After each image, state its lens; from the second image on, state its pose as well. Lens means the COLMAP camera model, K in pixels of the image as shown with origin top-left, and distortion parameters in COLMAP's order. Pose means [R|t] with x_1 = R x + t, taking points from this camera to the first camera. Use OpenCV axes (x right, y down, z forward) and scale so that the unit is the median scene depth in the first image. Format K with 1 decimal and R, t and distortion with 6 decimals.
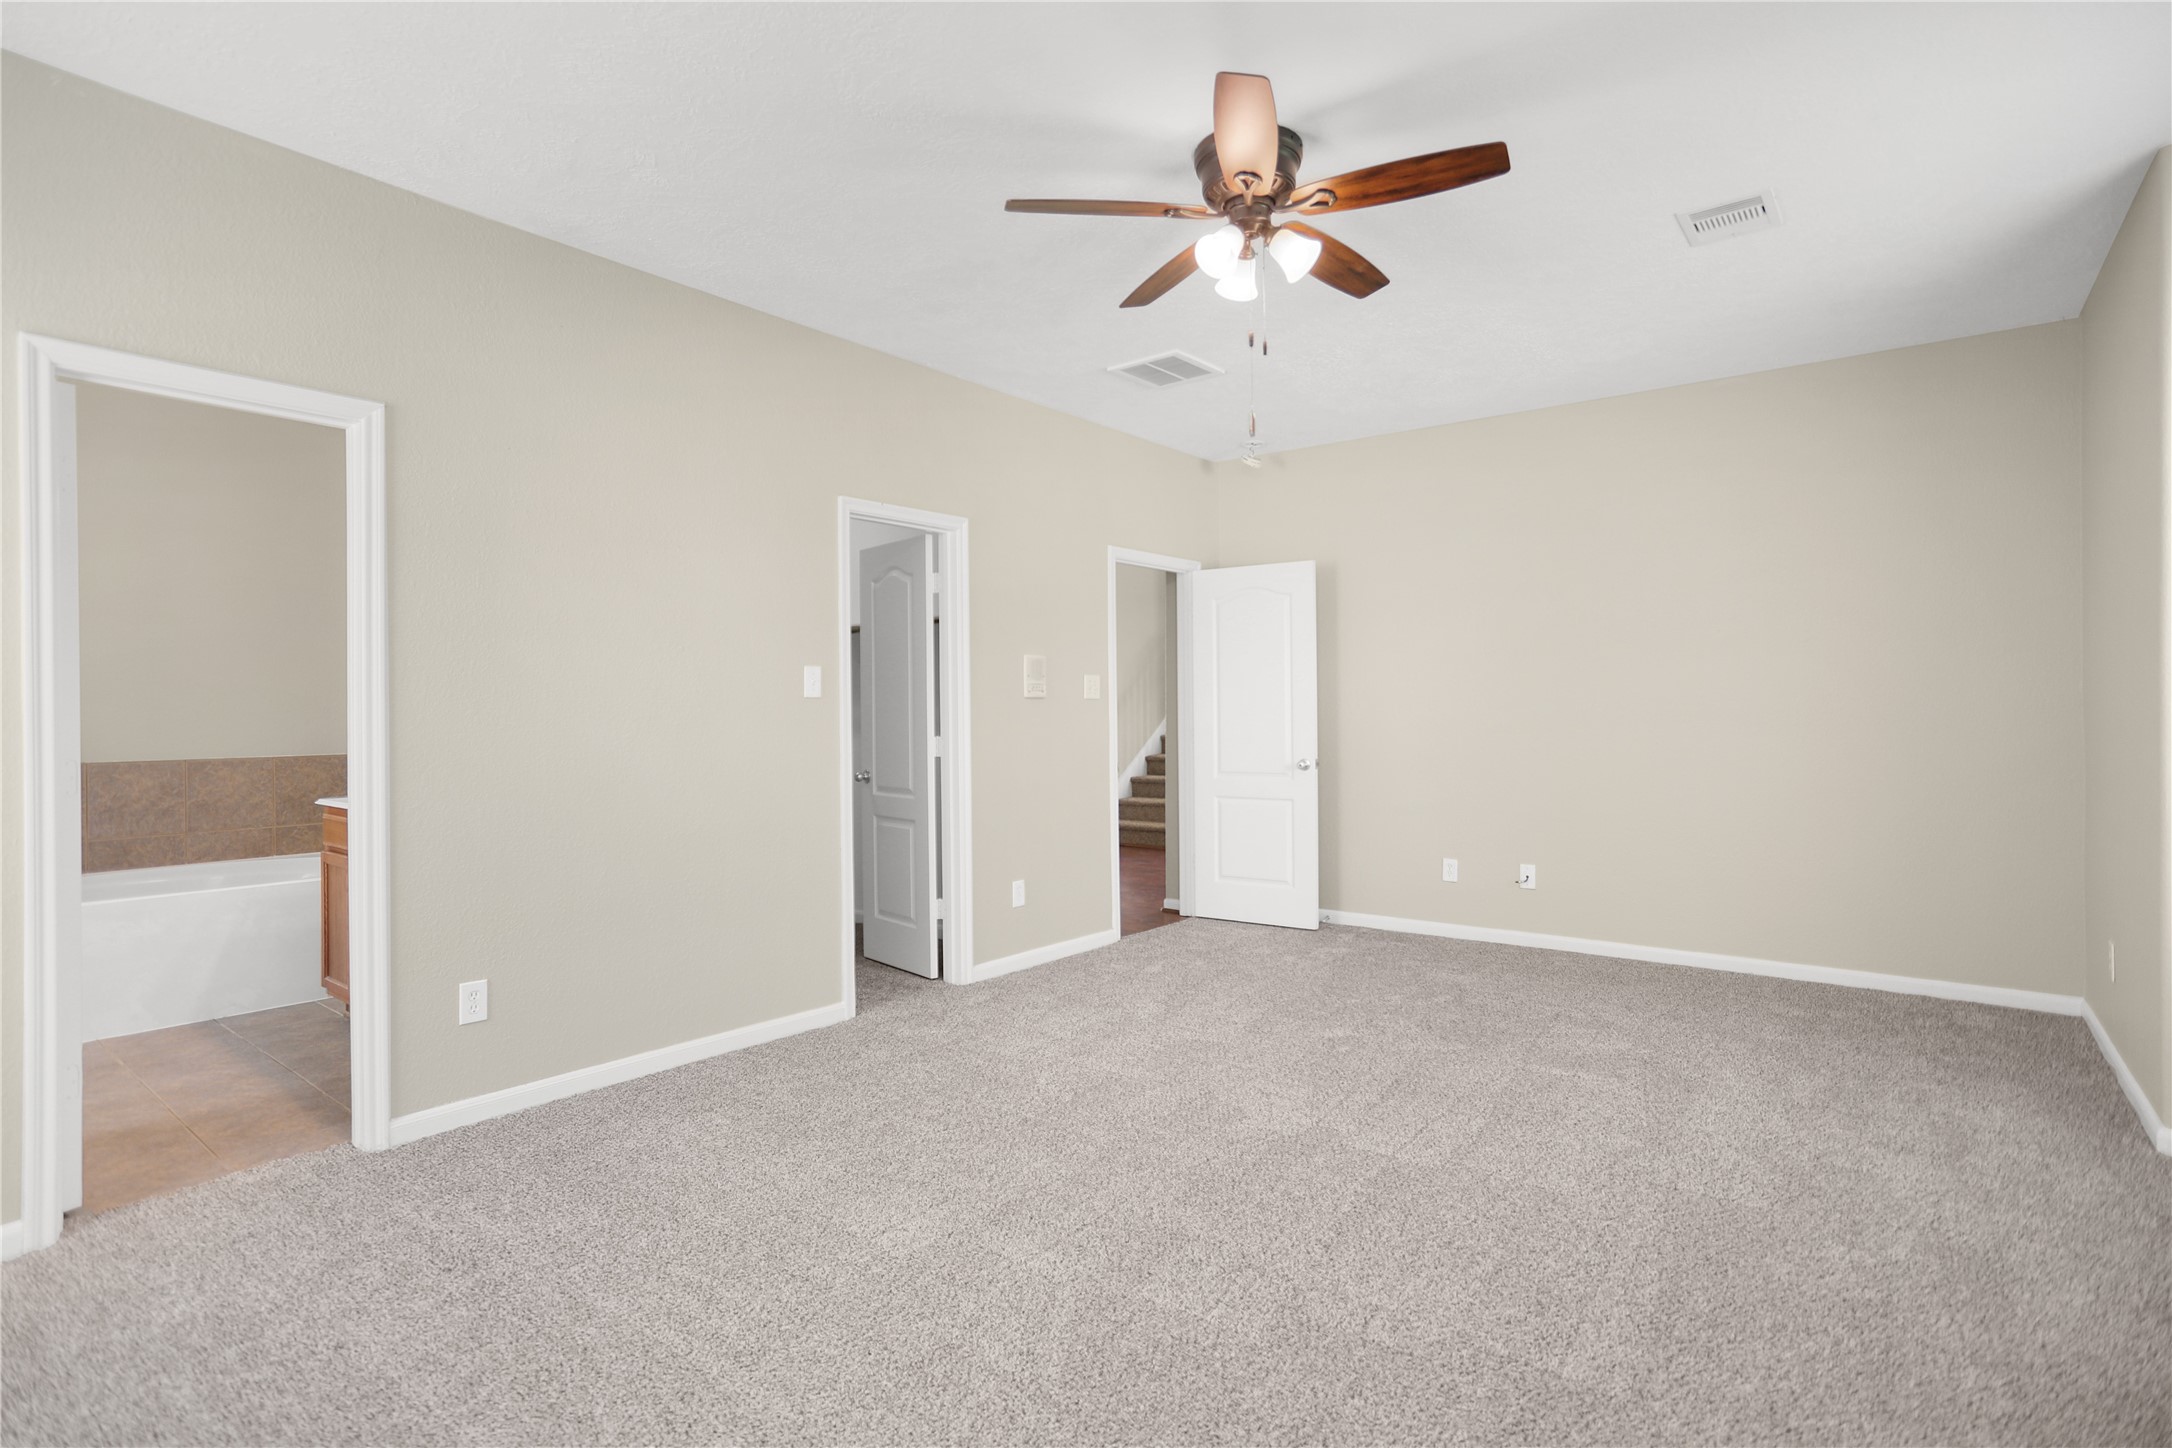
lens RADIAL K [[1039.3, 0, 1092.7], [0, 1039.3, 718.9], [0, 0, 1]] dist [0.003513, 0.000806]
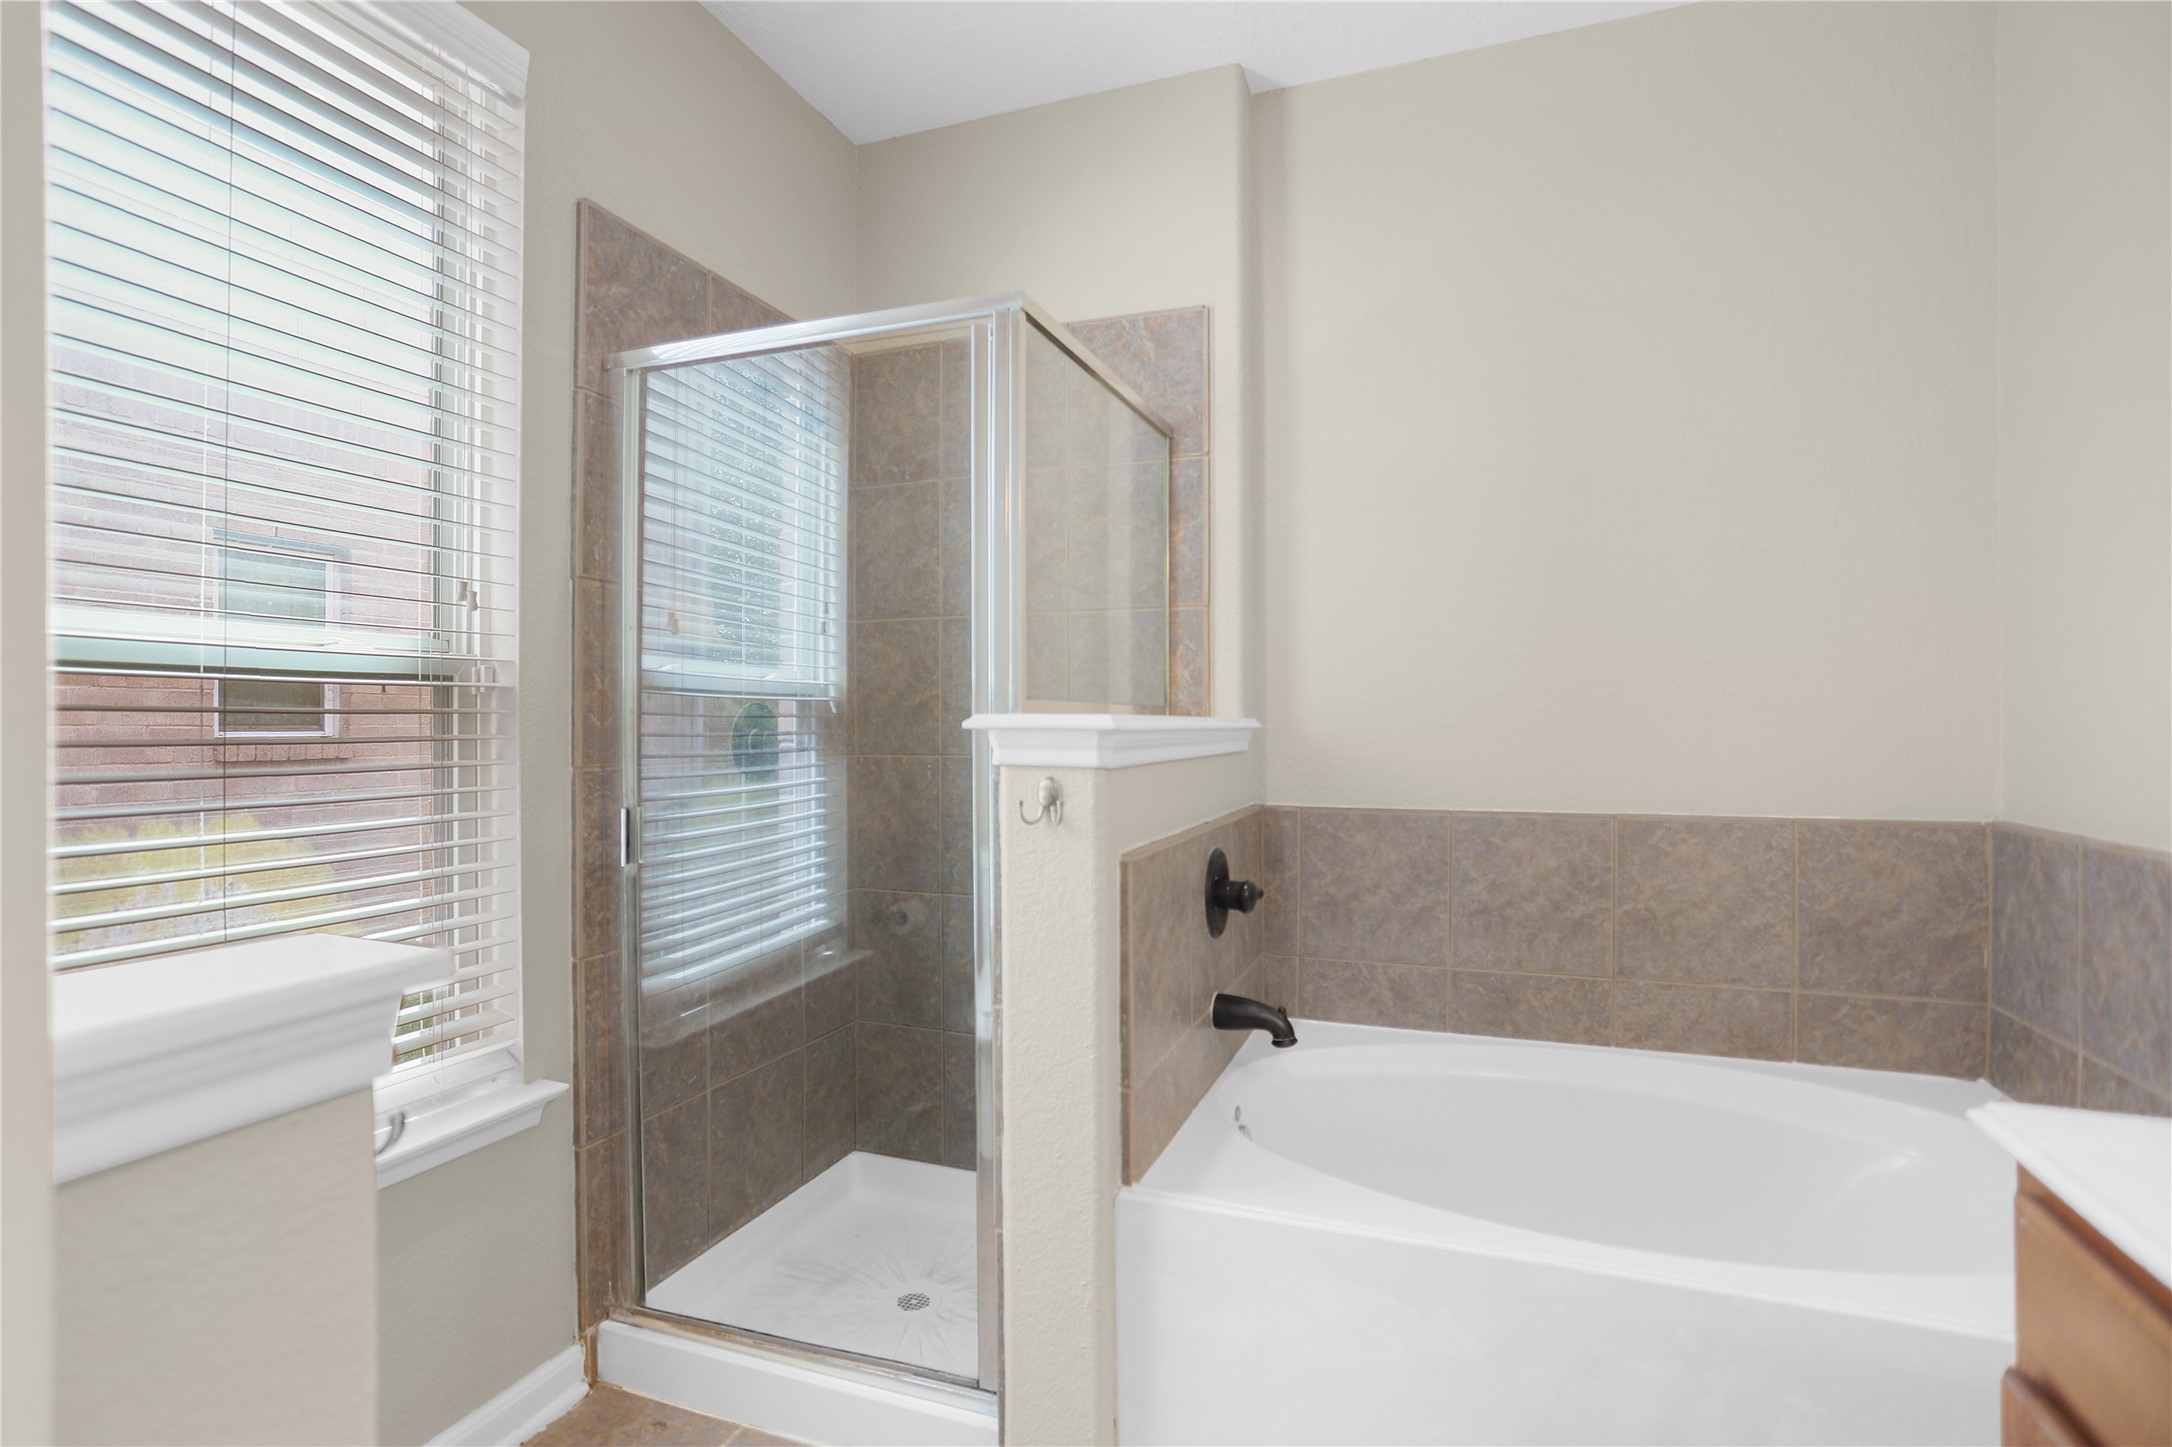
lens RADIAL K [[1044.8, 0, 1093.8], [0, 1044.8, 725.6], [0, 0, 1]] dist [-0.025504, 0.008923]
pose [[0.320489, -0.000055, -0.947252, -0.521443], [-0.004159, 0.999990, -0.001466, 0.001841], [0.947243, 0.004410, 0.320486, 0.648288]]
